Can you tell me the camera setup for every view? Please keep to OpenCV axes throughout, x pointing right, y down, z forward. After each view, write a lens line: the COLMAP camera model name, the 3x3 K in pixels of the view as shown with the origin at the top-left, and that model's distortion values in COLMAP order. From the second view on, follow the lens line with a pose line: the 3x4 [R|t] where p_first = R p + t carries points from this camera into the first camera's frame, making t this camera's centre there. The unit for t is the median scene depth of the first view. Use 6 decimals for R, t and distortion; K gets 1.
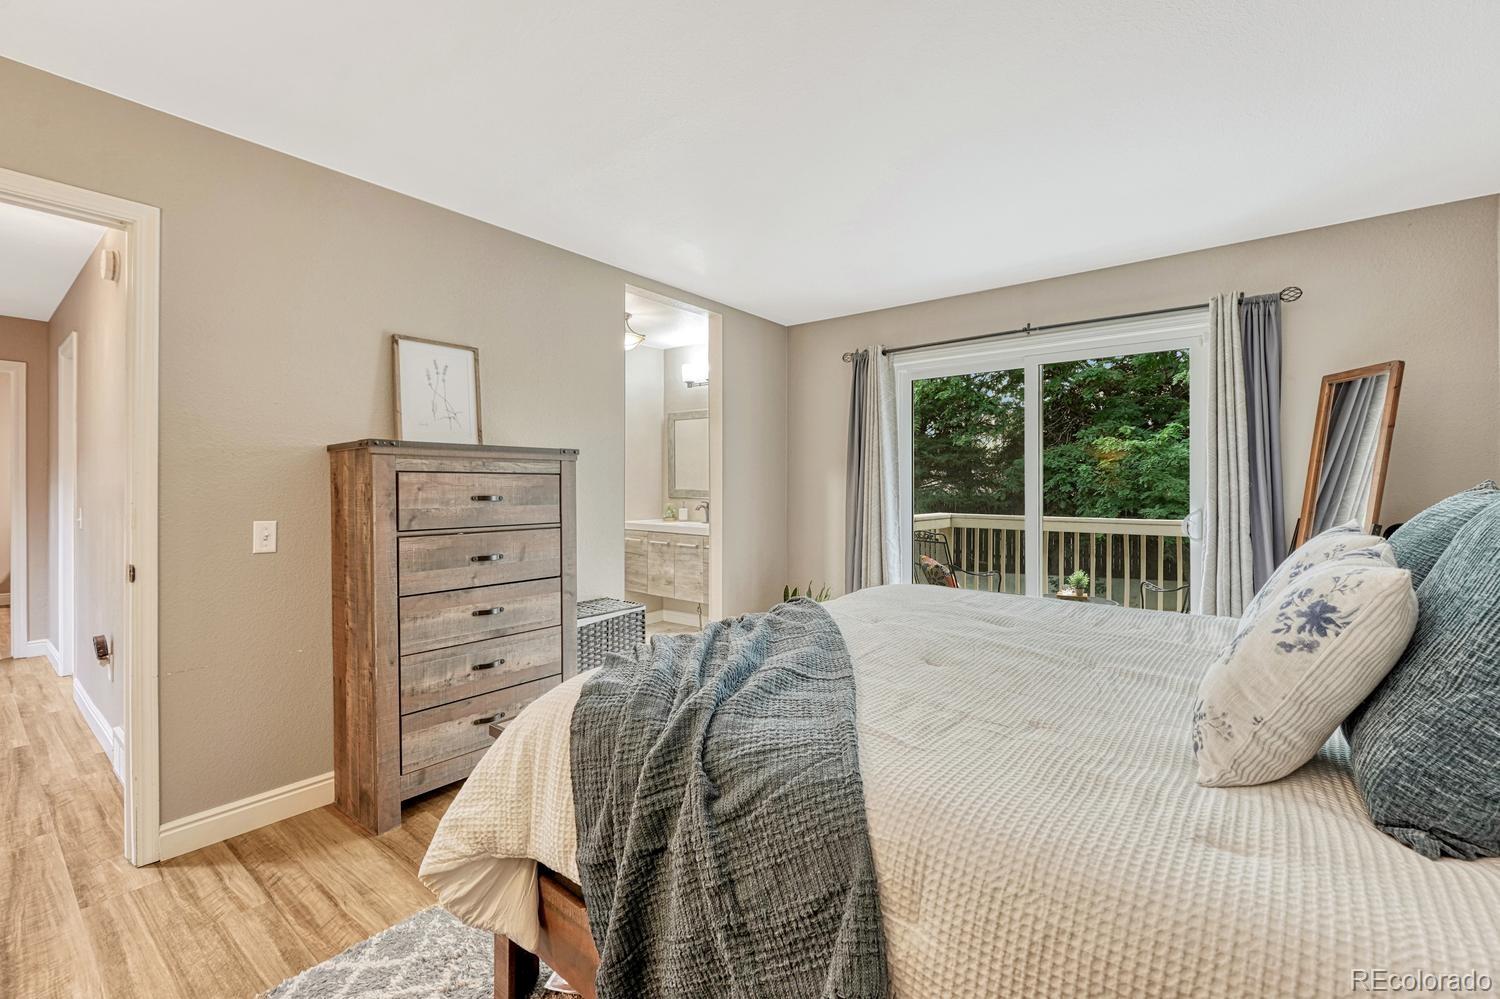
lens RADIAL K [[626.9, 0, 753.5], [0, 626.9, 494.7], [0, 0, 1]] dist [-0.007351, 0.000514]
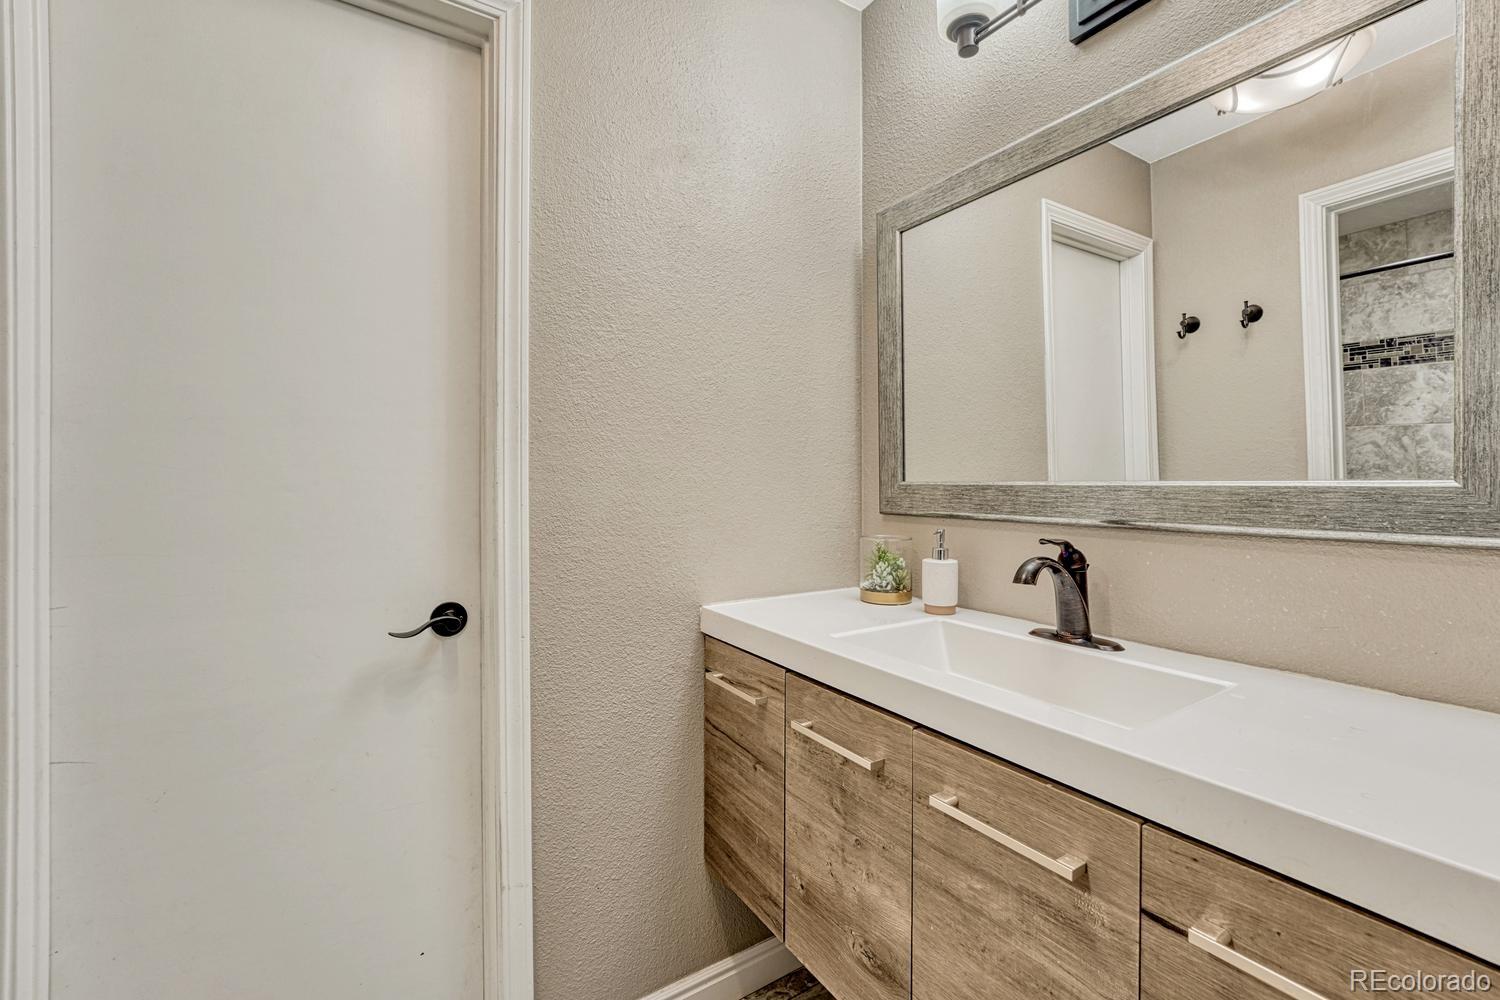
lens RADIAL K [[626.9, 0, 741.0], [0, 626.9, 497.6], [0, 0, 1]] dist [-0.007351, 0.000514]
pose [[0.939586, -0.000422, -0.342313, -0.103982], [0.002450, 0.999982, 0.005492, -0.004032], [0.342305, -0.005999, 0.939570, 0.760285]]
